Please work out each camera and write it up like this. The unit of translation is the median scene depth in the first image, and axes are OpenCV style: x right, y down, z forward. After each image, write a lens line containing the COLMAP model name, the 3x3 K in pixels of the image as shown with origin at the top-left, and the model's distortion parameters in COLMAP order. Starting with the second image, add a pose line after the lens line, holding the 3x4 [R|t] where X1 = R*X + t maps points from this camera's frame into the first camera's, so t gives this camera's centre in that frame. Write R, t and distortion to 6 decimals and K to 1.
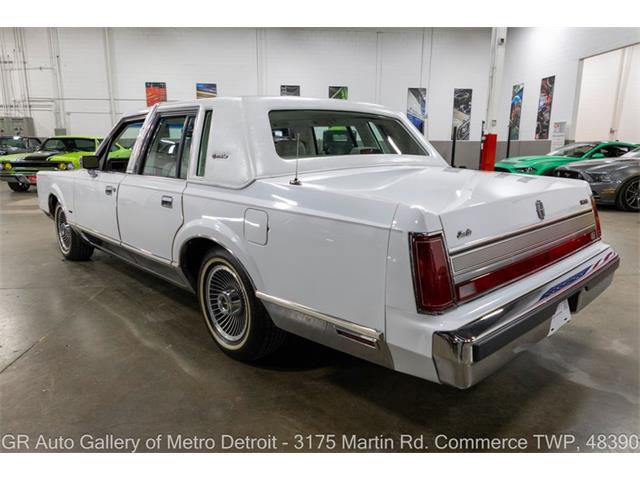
lens RADIAL K [[456.9, 0, 318.8], [0, 456.9, 238.1], [0, 0, 1]] dist [0.029232, -0.005740]
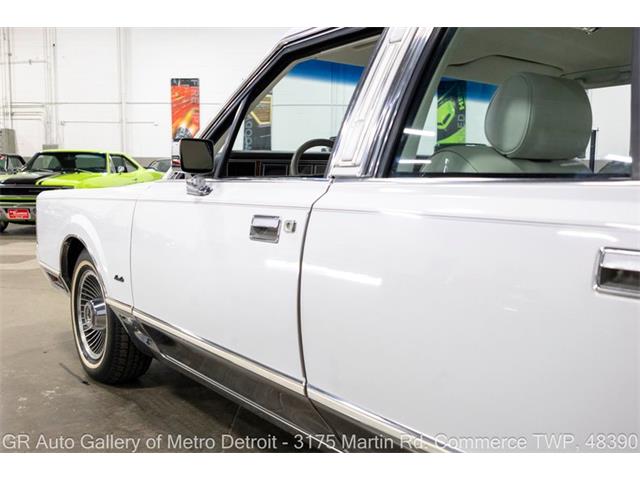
lens RADIAL K [[641.6, 0, 317.7], [0, 641.6, 242.6], [0, 0, 1]] dist [0.004807, 0.000000]
pose [[0.995264, 0.013464, -0.096276, -0.064194], [-0.022424, 0.995451, -0.092596, -0.008385], [0.094592, 0.094316, 0.991038, 0.091471]]
